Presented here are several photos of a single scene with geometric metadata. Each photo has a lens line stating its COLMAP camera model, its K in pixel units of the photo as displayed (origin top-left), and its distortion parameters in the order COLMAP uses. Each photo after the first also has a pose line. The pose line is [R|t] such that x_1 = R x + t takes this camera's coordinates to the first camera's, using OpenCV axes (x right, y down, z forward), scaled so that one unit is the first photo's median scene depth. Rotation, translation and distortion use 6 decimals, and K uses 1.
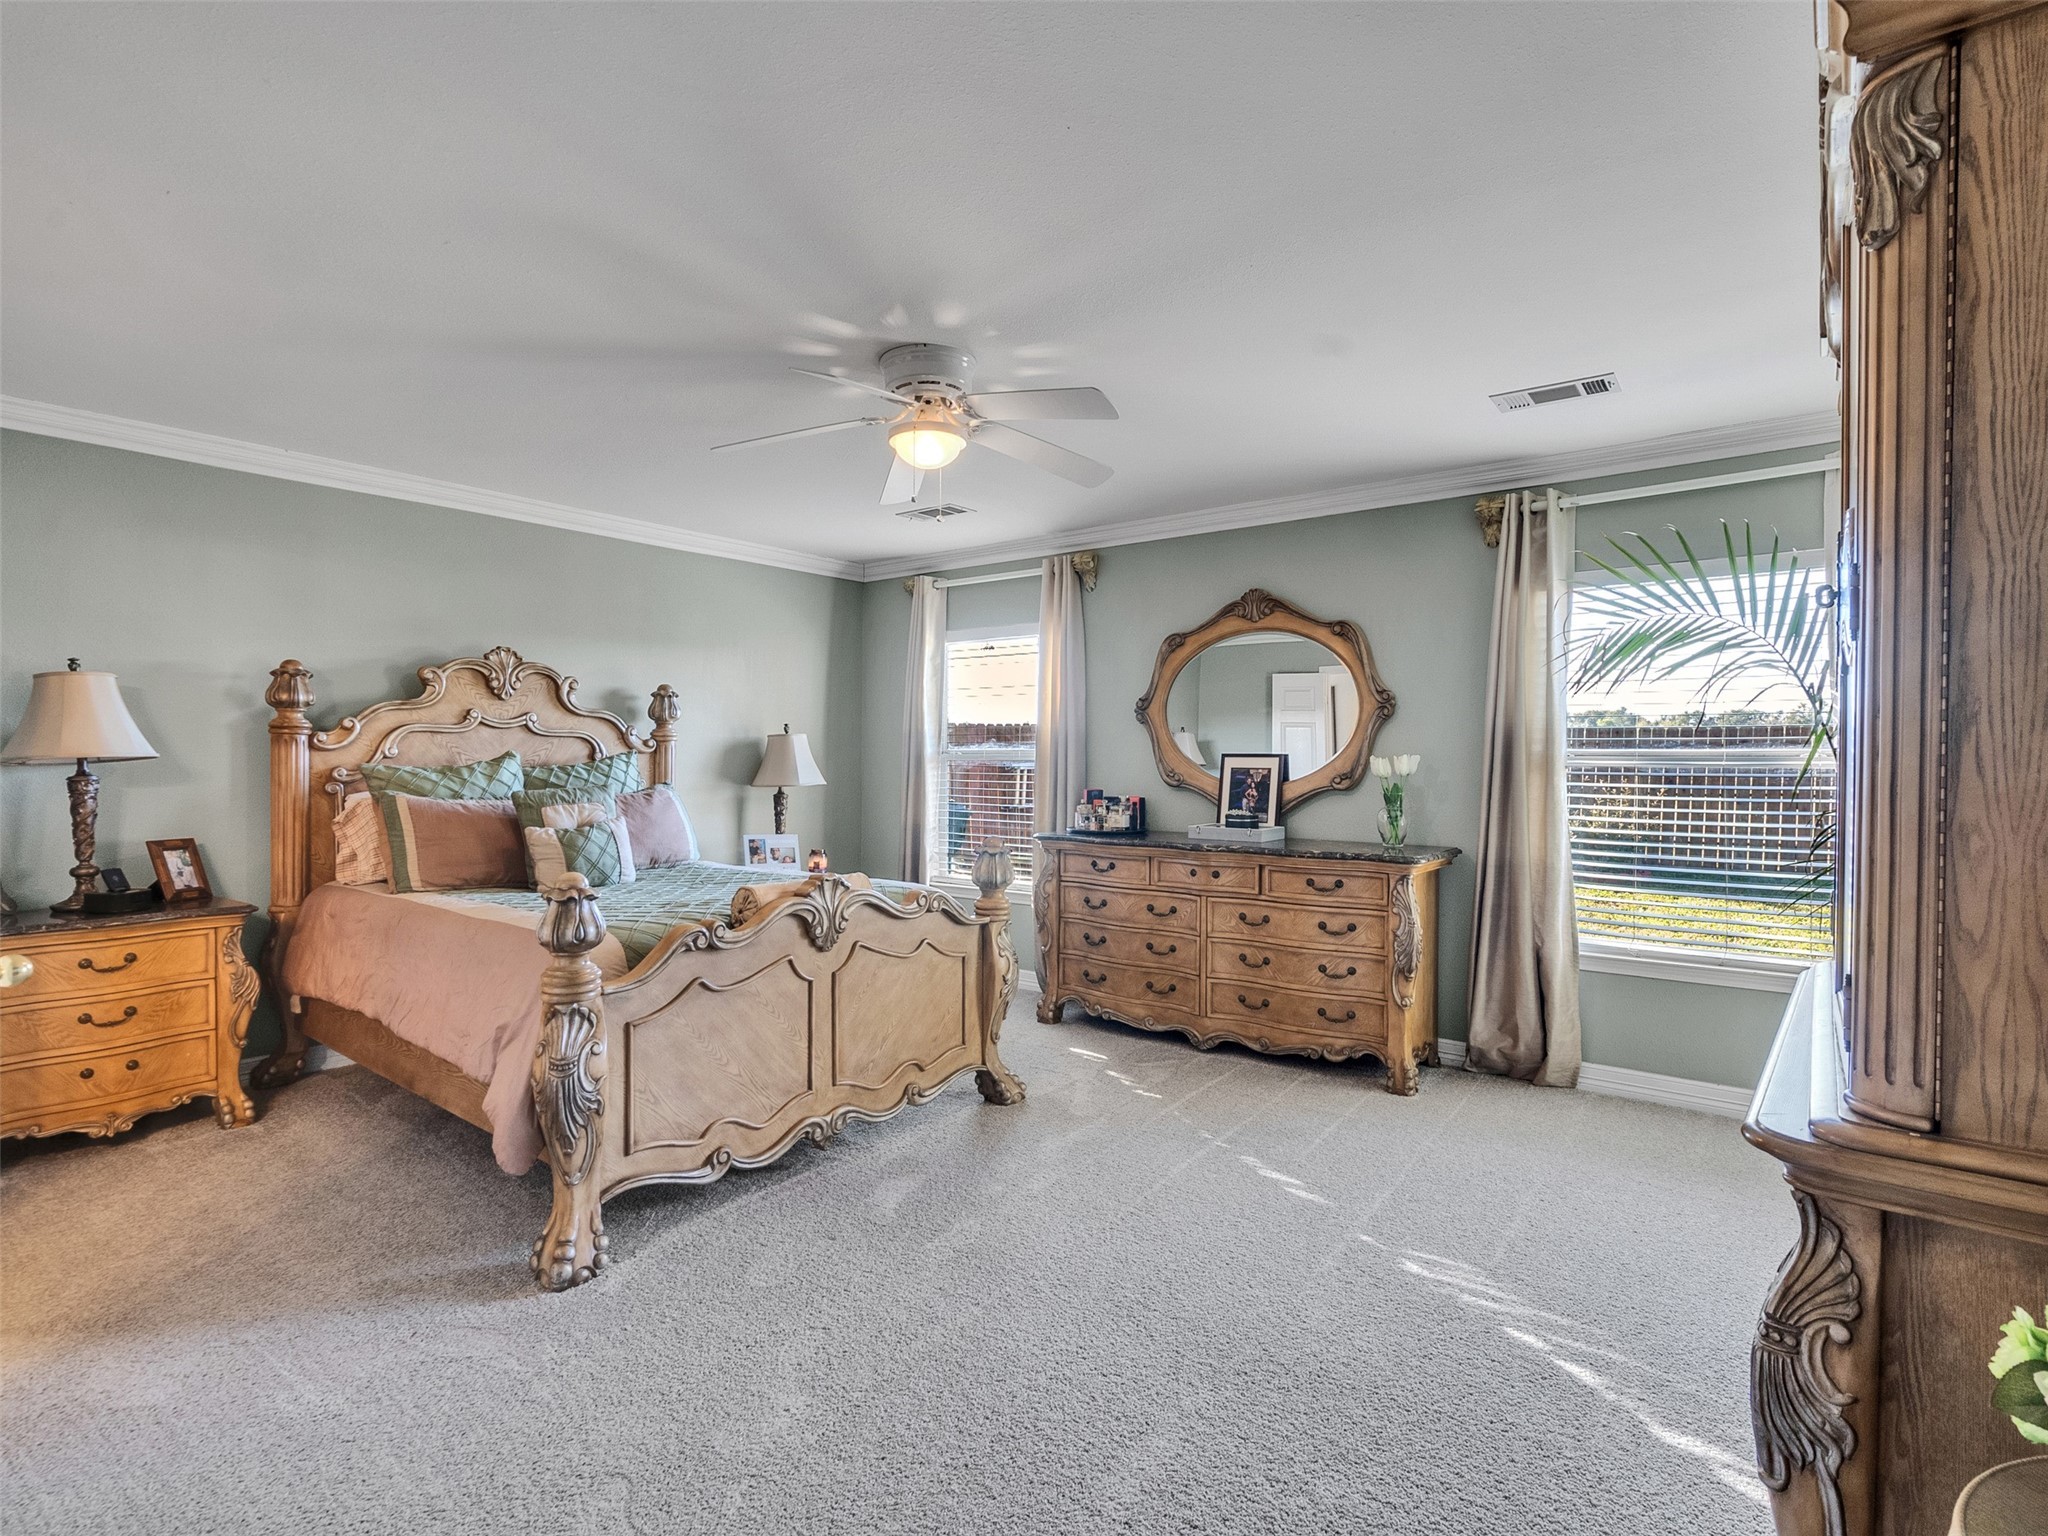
lens RADIAL K [[1036.9, 0, 1010.5], [0, 1036.9, 766.4], [0, 0, 1]] dist [-0.004365, 0.000124]
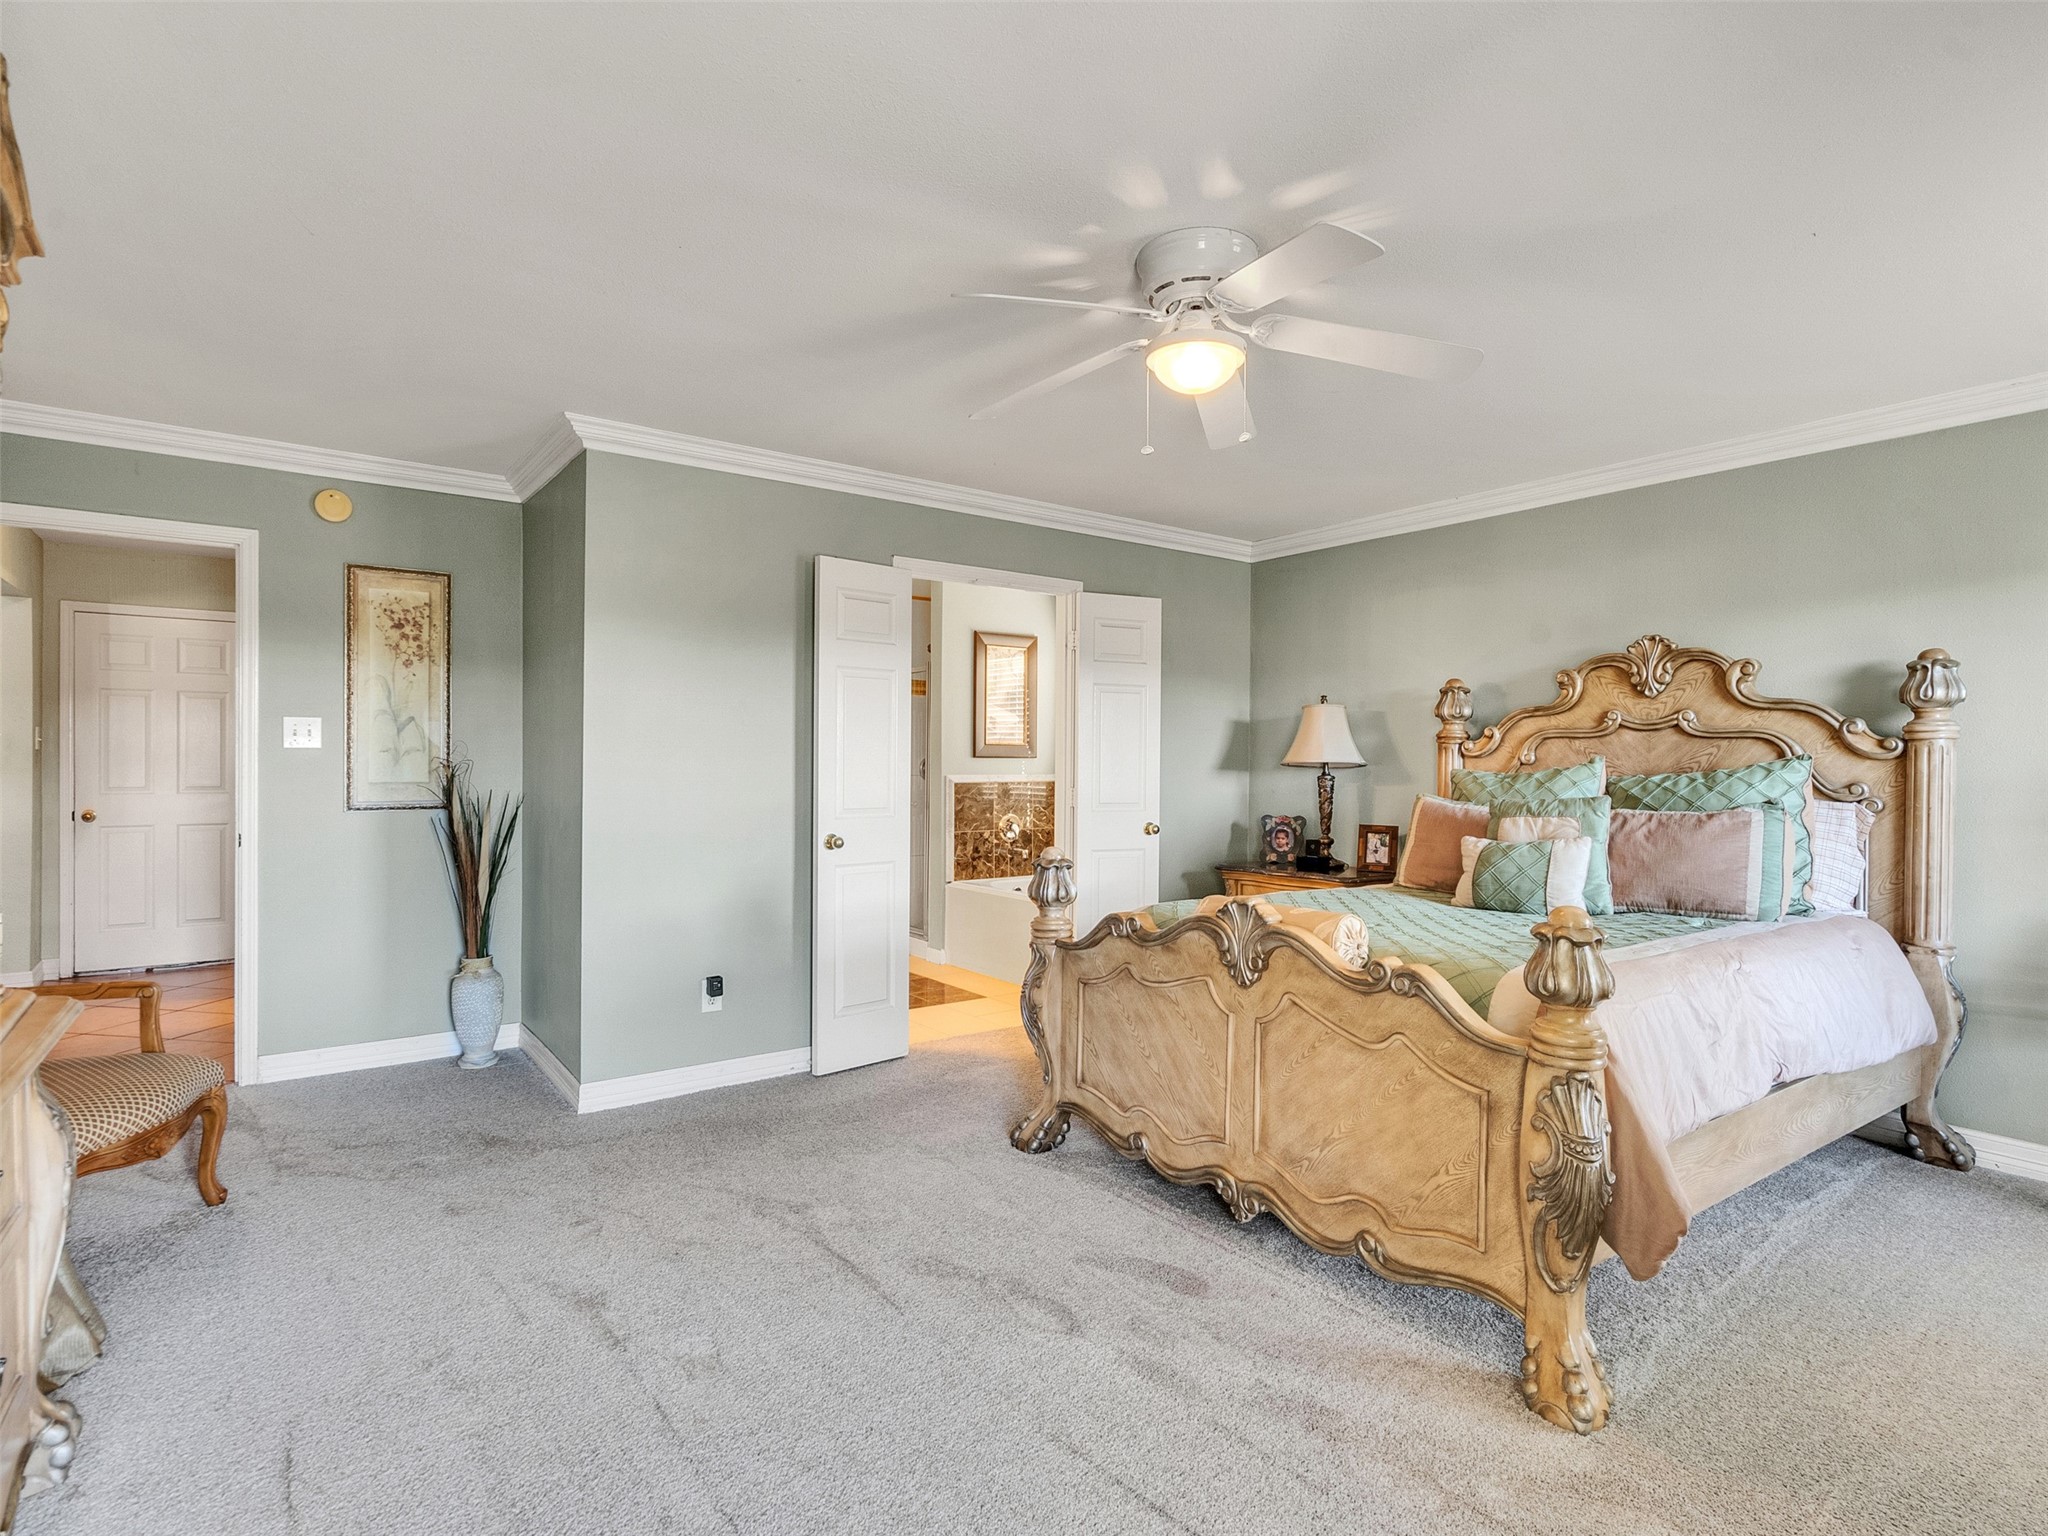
lens RADIAL K [[1045.7, 0, 1010.0], [0, 1045.7, 766.0], [0, 0, 1]] dist [0.003242, 0.002707]
pose [[-0.267101, -0.001121, -0.963668, 0.544895], [-0.014993, 0.999883, 0.002993, -0.002185], [0.963552, 0.015248, -0.267087, 0.812727]]
